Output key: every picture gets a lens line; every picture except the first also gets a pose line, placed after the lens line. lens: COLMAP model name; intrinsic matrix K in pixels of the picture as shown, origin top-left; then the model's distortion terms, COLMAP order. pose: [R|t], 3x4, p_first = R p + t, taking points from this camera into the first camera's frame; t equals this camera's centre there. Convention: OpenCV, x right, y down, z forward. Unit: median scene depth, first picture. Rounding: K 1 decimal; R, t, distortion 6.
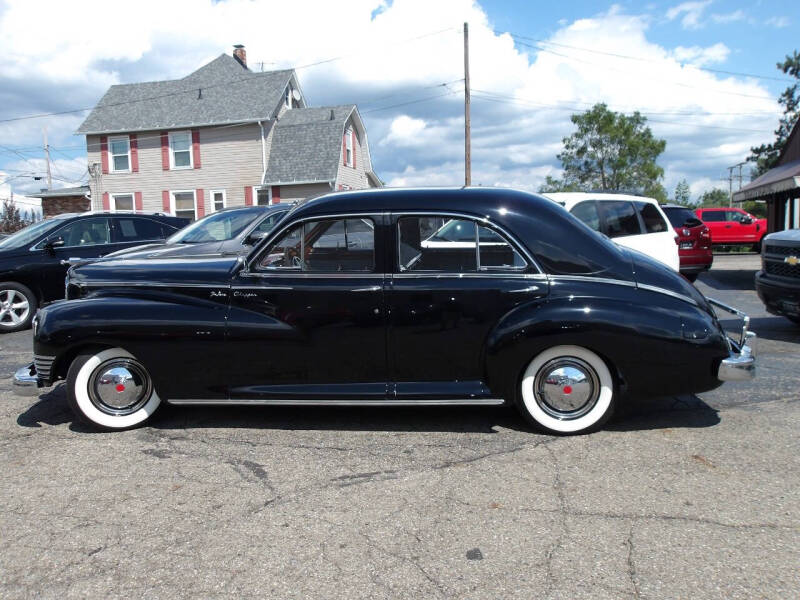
lens RADIAL K [[659.6, 0, 399.3], [0, 659.6, 309.7], [0, 0, 1]] dist [0.003719, -0.000345]
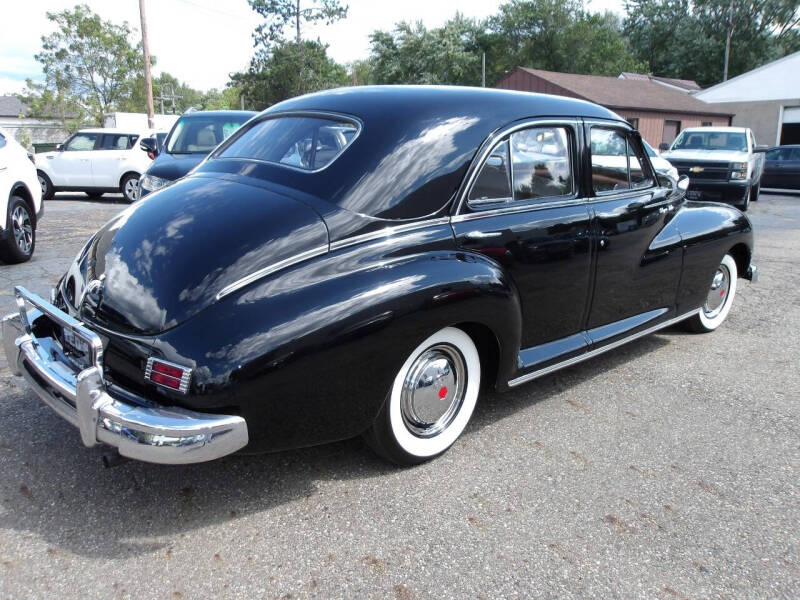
lens RADIAL K [[660.2, 0, 400.0], [0, 660.2, 287.7], [0, 0, 1]] dist [0.005391, 0.002810]
pose [[0.605400, -0.136885, 0.784062, -0.355345], [0.065179, 0.990318, 0.122568, -0.008556], [-0.793248, -0.023098, 0.608461, 0.137031]]
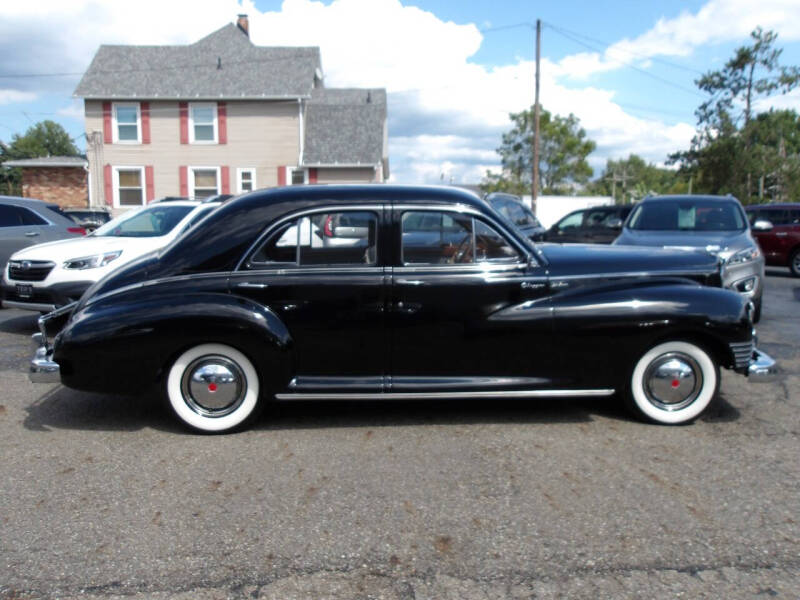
lens RADIAL K [[660.2, 0, 400.0], [0, 660.2, 287.7], [0, 0, 1]] dist [0.005391, 0.002810]
pose [[0.971527, 0.007628, 0.236808, -0.277199], [-0.004472, 0.999894, -0.013863, -0.001584], [-0.236889, 0.012410, 0.971458, 0.045334]]
